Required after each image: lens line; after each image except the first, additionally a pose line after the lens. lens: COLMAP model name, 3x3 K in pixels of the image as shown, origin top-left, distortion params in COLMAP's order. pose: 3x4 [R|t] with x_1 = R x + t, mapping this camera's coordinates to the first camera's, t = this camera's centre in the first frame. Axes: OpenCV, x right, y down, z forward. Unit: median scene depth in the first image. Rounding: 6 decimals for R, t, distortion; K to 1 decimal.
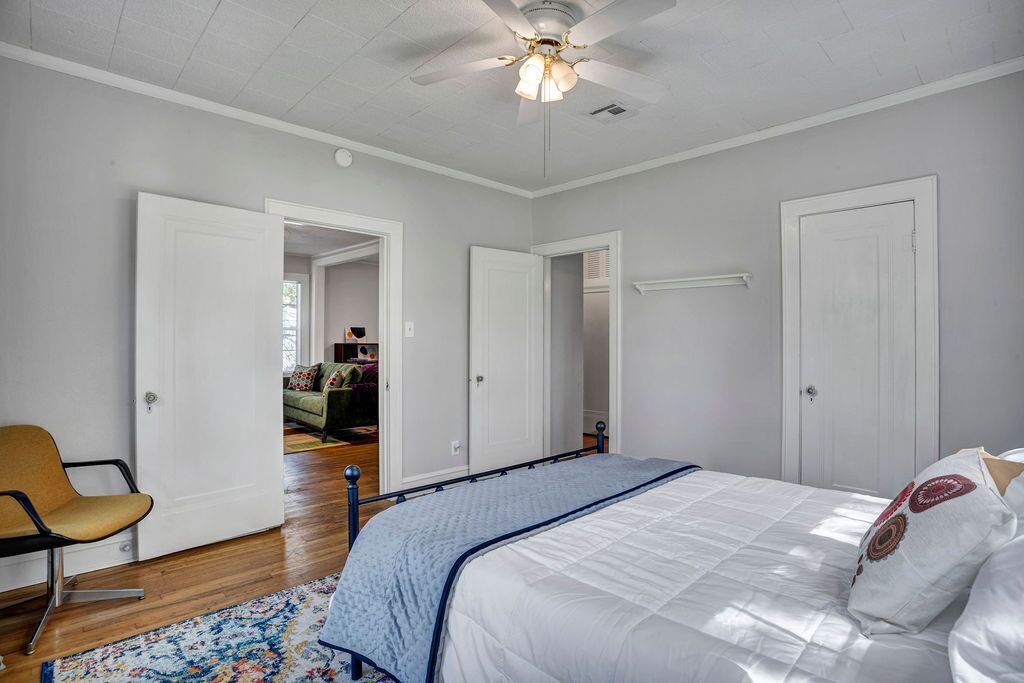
lens RADIAL K [[531.4, 0, 518.9], [0, 531.4, 336.7], [0, 0, 1]] dist [-0.026729, 0.016544]
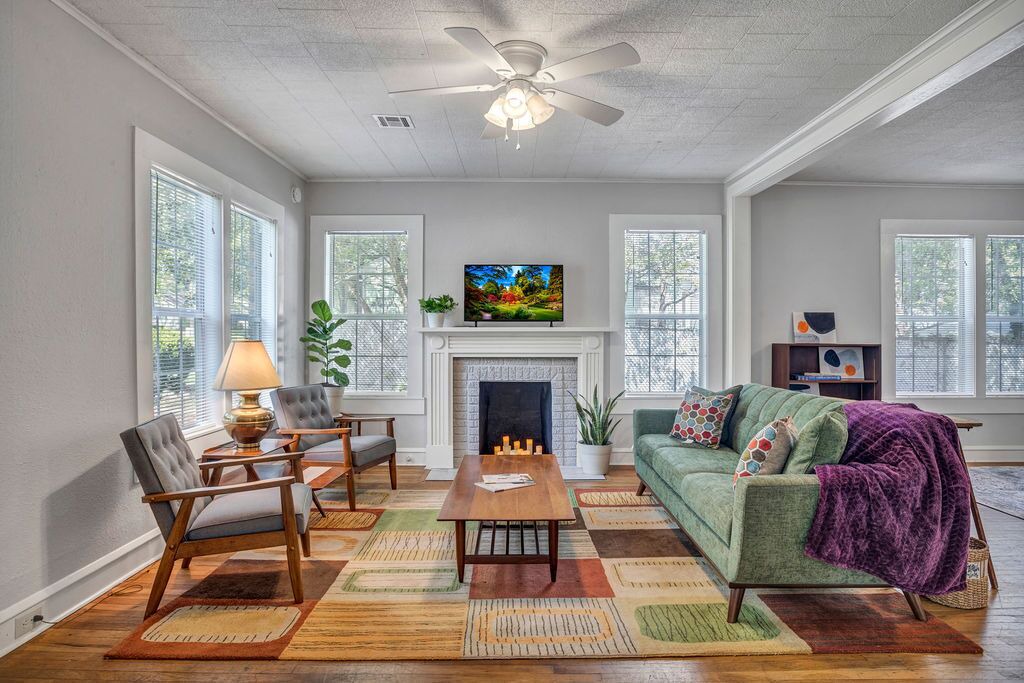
lens RADIAL K [[531.4, 0, 518.9], [0, 531.4, 336.7], [0, 0, 1]] dist [-0.026729, 0.016544]
pose [[0.704445, -0.000153, -0.709759, -0.169661], [0.004574, 0.999980, 0.004323, 0.002520], [0.709744, -0.006292, 0.704431, 0.503452]]
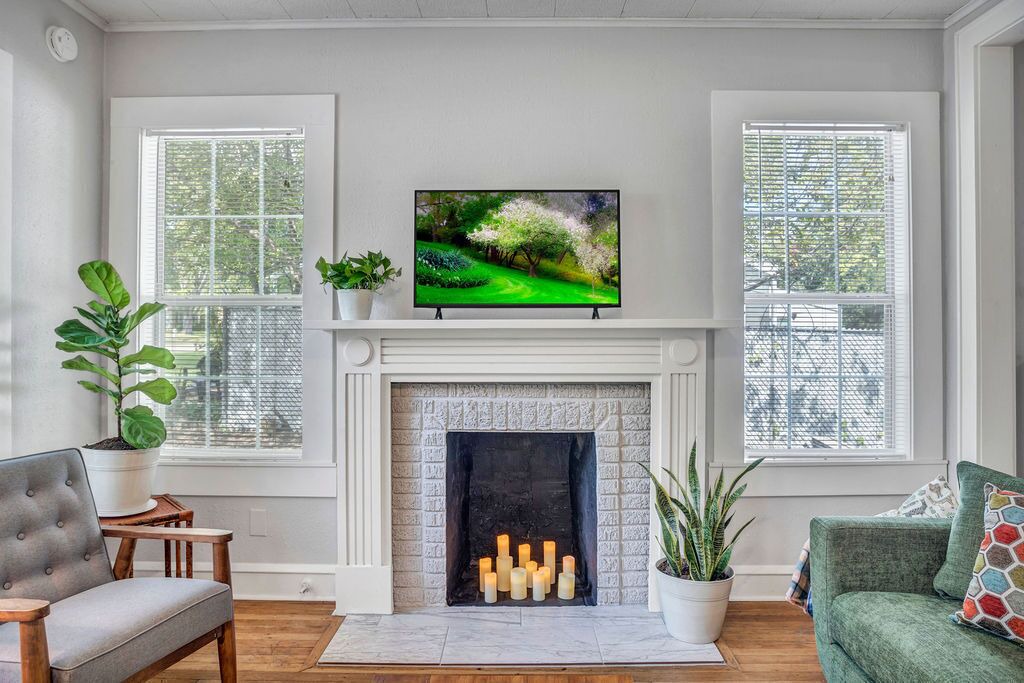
lens RADIAL K [[531.4, 0, 518.9], [0, 531.4, 336.7], [0, 0, 1]] dist [-0.026729, 0.016544]
pose [[0.692897, -0.001500, -0.721035, -0.371750], [0.007155, 0.999963, 0.004796, 0.002282], [0.721001, -0.008482, 0.692882, 0.703597]]
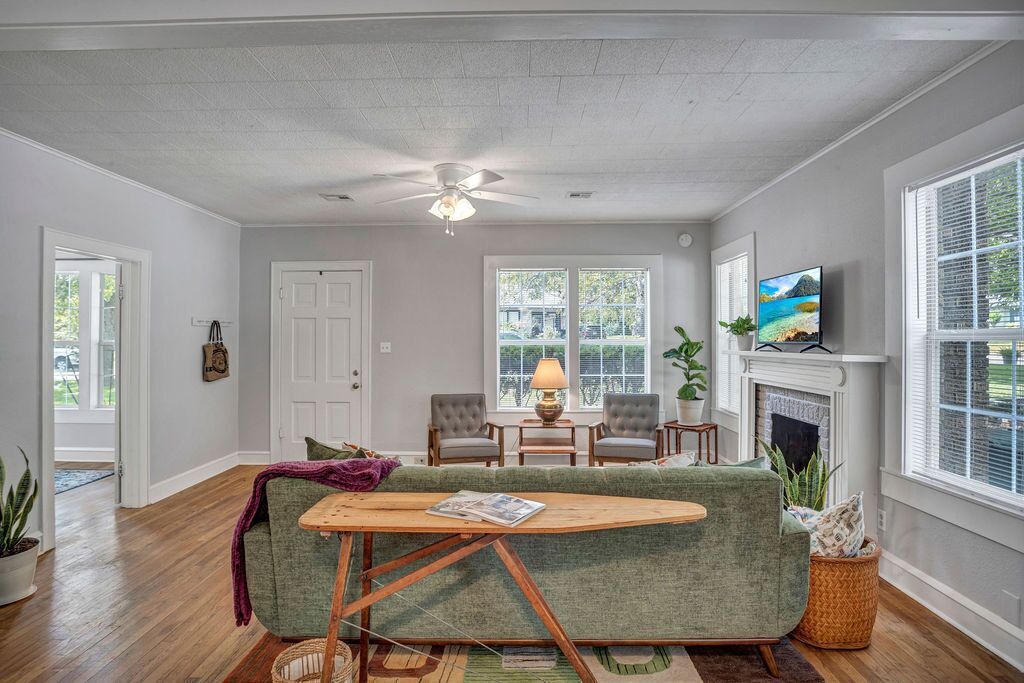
lens RADIAL K [[612.2, 0, 510.5], [0, 612.2, 343.8], [0, 0, 1]] dist [0.004323, 0.001439]
pose [[-0.723227, 0.003370, -0.690602, -0.040062], [0.004986, 0.999988, -0.000342, -0.012414], [0.690592, -0.003691, -0.723235, 1.098087]]
